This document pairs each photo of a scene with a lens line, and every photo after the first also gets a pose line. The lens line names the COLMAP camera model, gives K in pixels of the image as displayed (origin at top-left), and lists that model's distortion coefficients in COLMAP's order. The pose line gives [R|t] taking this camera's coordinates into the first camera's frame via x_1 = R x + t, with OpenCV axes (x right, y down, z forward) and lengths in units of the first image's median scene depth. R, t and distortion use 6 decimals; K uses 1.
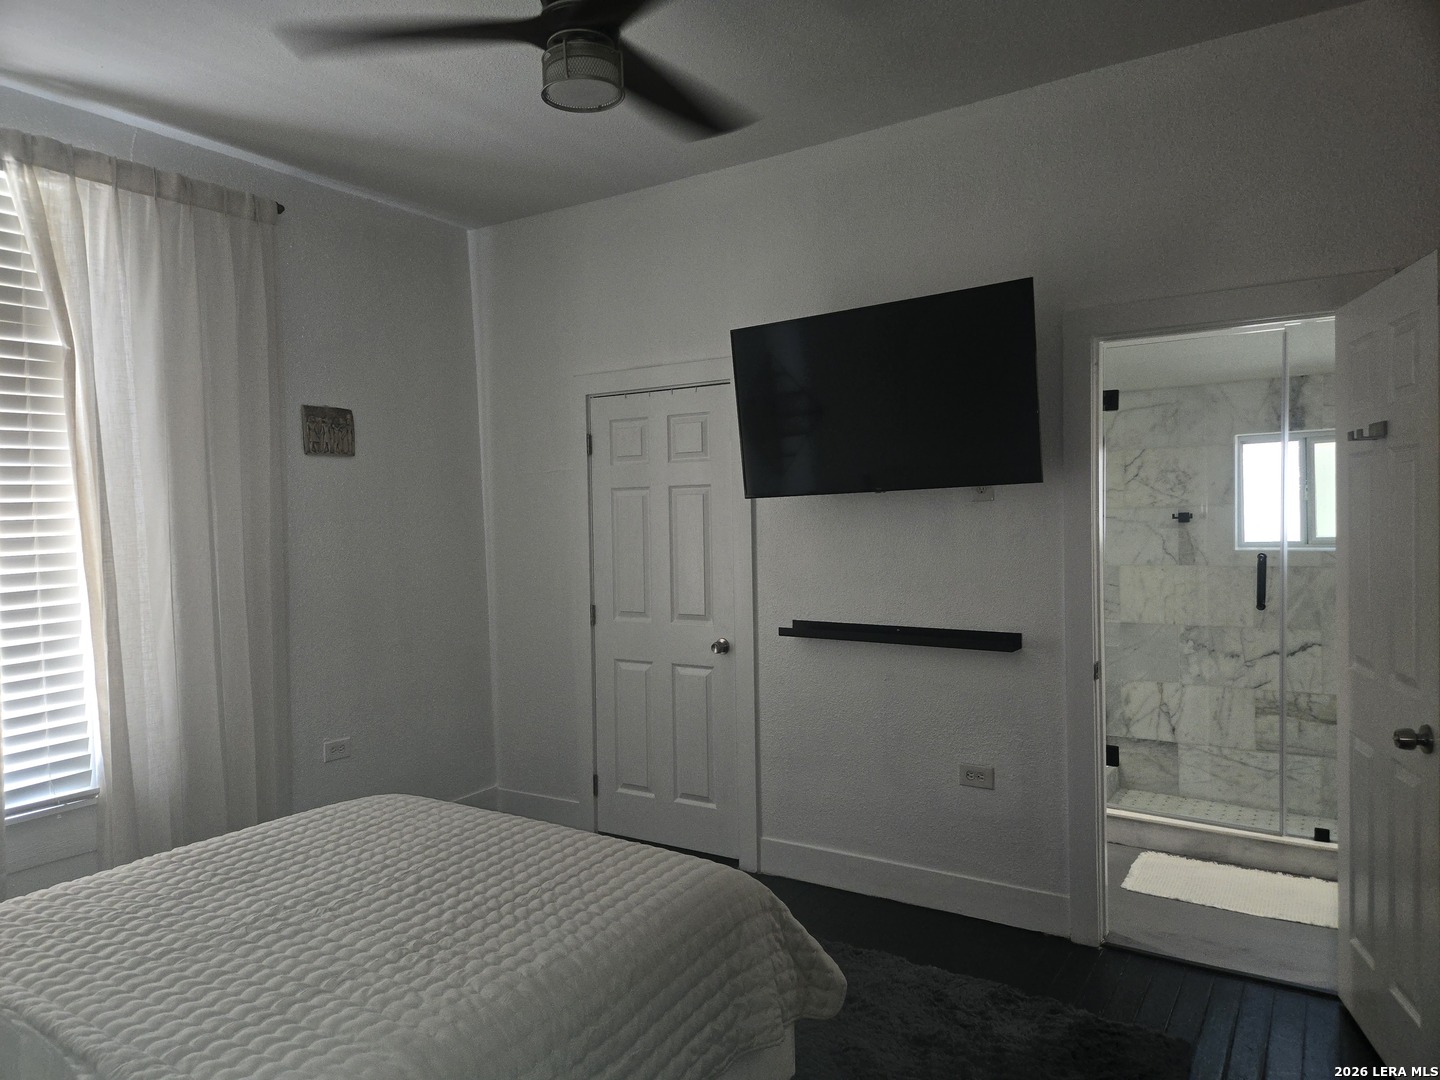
lens RADIAL K [[968.0, 0, 712.1], [0, 968.0, 547.3], [0, 0, 1]] dist [0.066628, -0.031625]
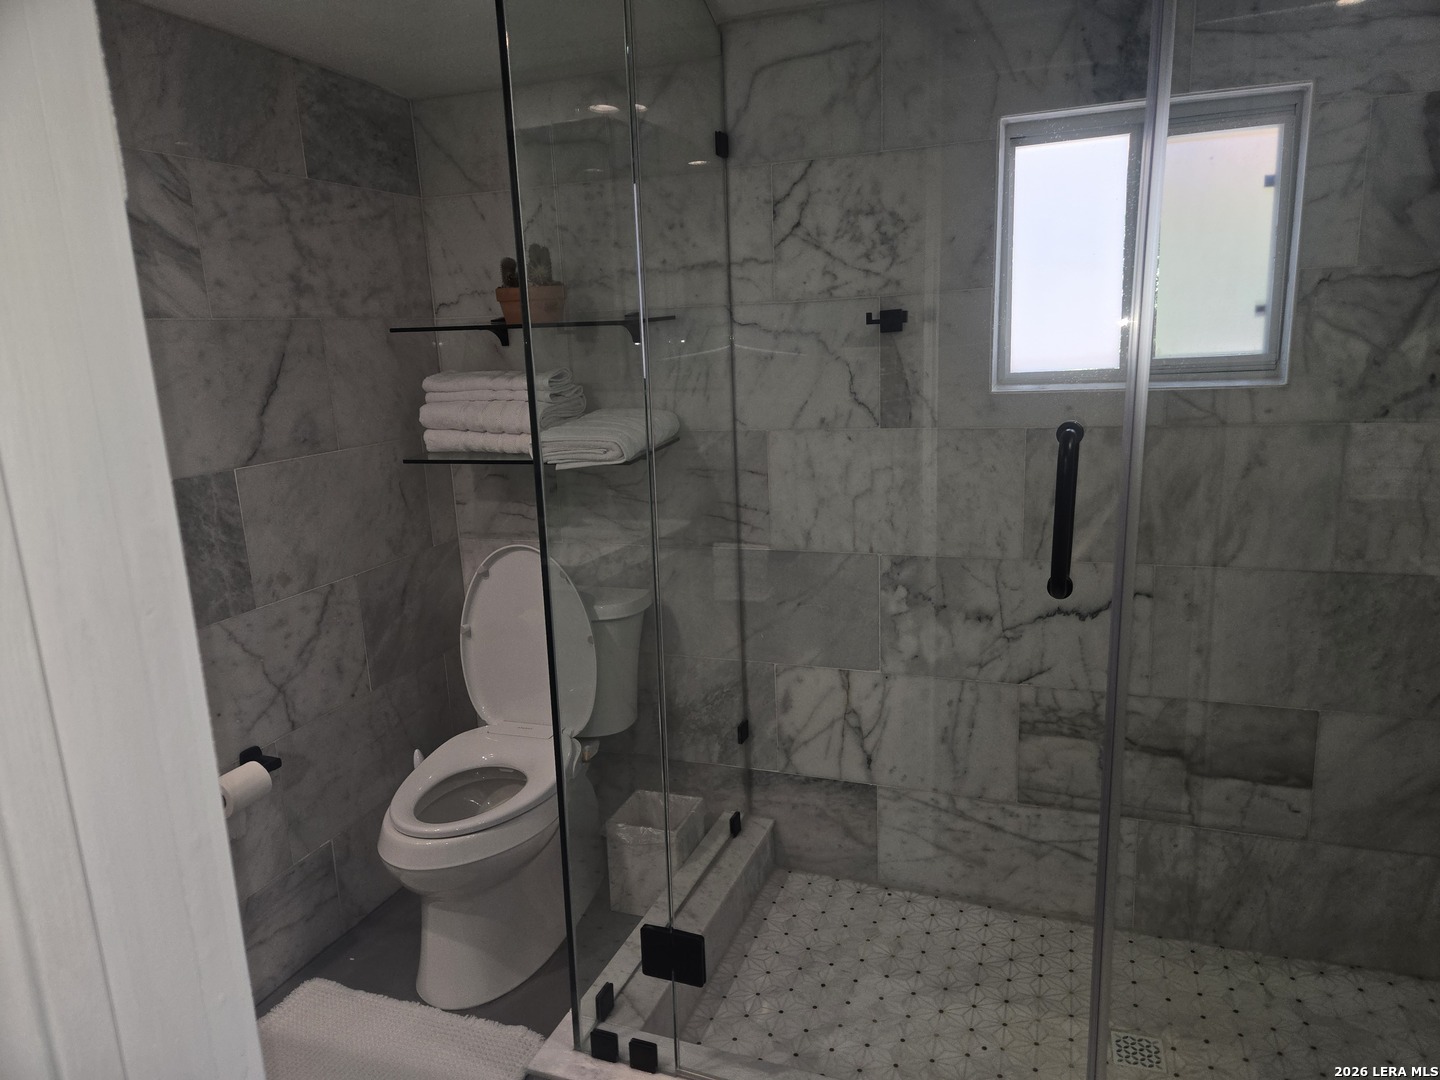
lens RADIAL K [[968.0, 0, 723.9], [0, 968.0, 543.5], [0, 0, 1]] dist [0.066628, -0.031625]
pose [[0.975103, -0.047196, 0.216673, 0.302466], [0.014658, 0.988670, 0.149387, 0.002752], [-0.221269, -0.142491, 0.964747, 0.568185]]
